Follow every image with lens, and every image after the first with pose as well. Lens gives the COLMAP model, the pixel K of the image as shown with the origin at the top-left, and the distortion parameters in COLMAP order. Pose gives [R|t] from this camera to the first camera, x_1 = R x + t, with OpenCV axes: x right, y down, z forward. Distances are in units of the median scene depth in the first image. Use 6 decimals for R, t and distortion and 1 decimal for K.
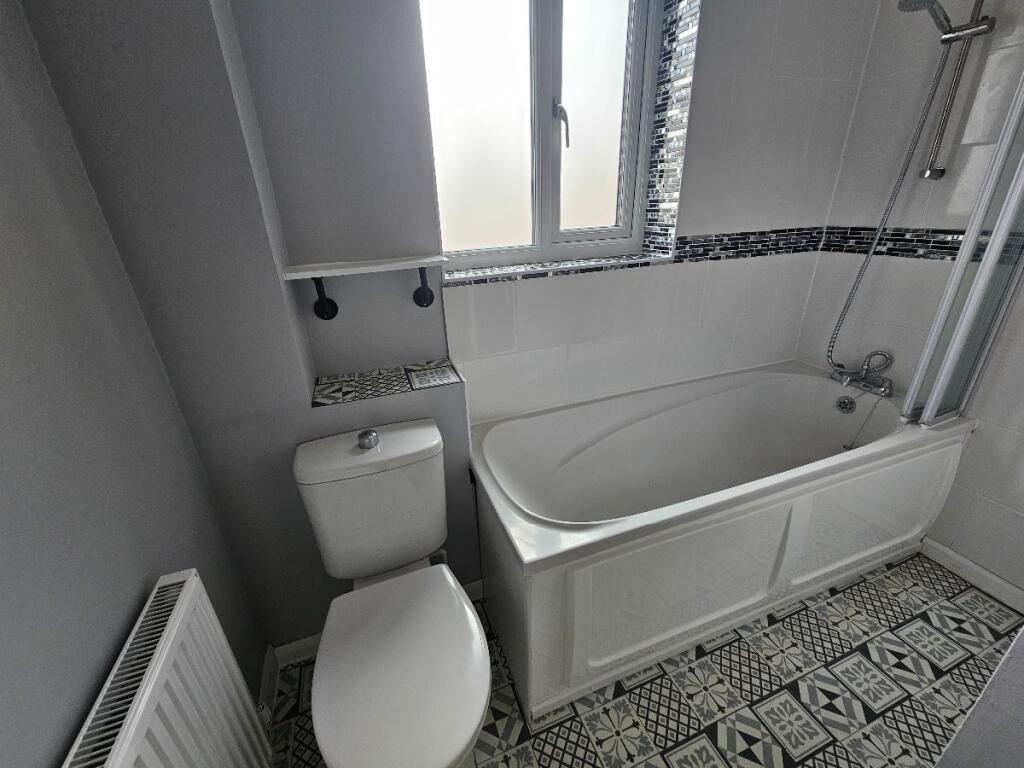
lens RADIAL K [[418.8, 0, 508.8], [0, 418.8, 379.3], [0, 0, 1]] dist [-0.000718, -0.000483]
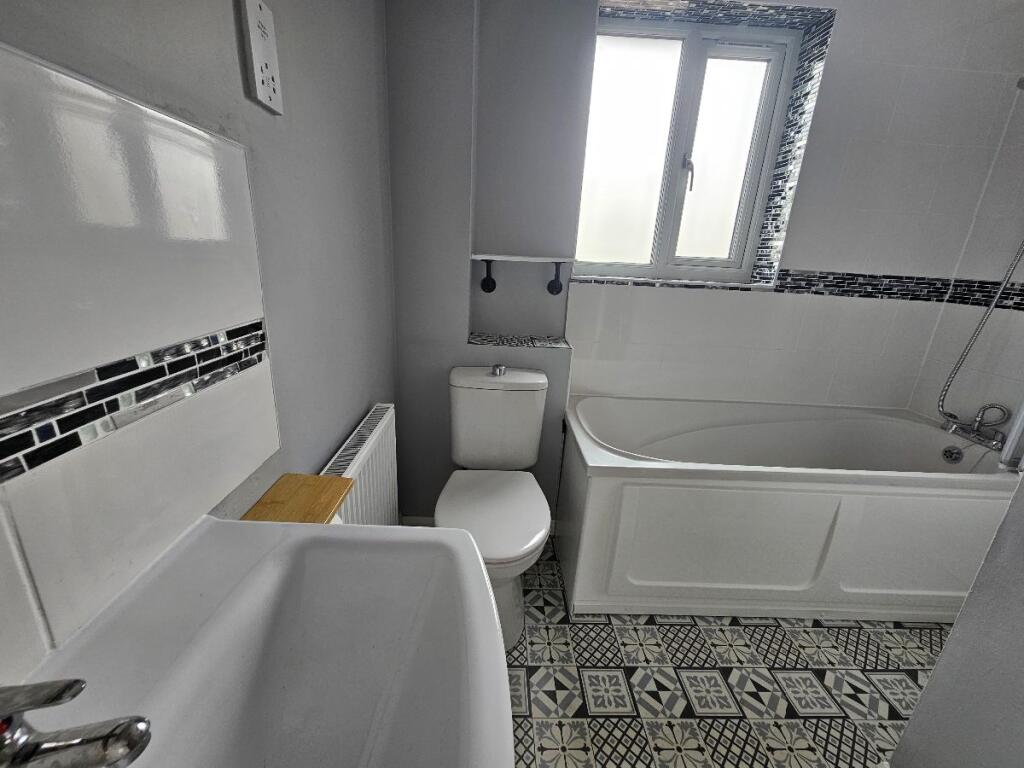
lens RADIAL K [[410.7, 0, 506.0], [0, 410.7, 372.3], [0, 0, 1]] dist [-0.009915, -0.000008]
pose [[0.939914, 0.174243, -0.293601, 0.073359], [-0.204693, 0.975860, -0.076147, 0.174991], [0.273245, 0.131670, 0.952890, -0.237589]]
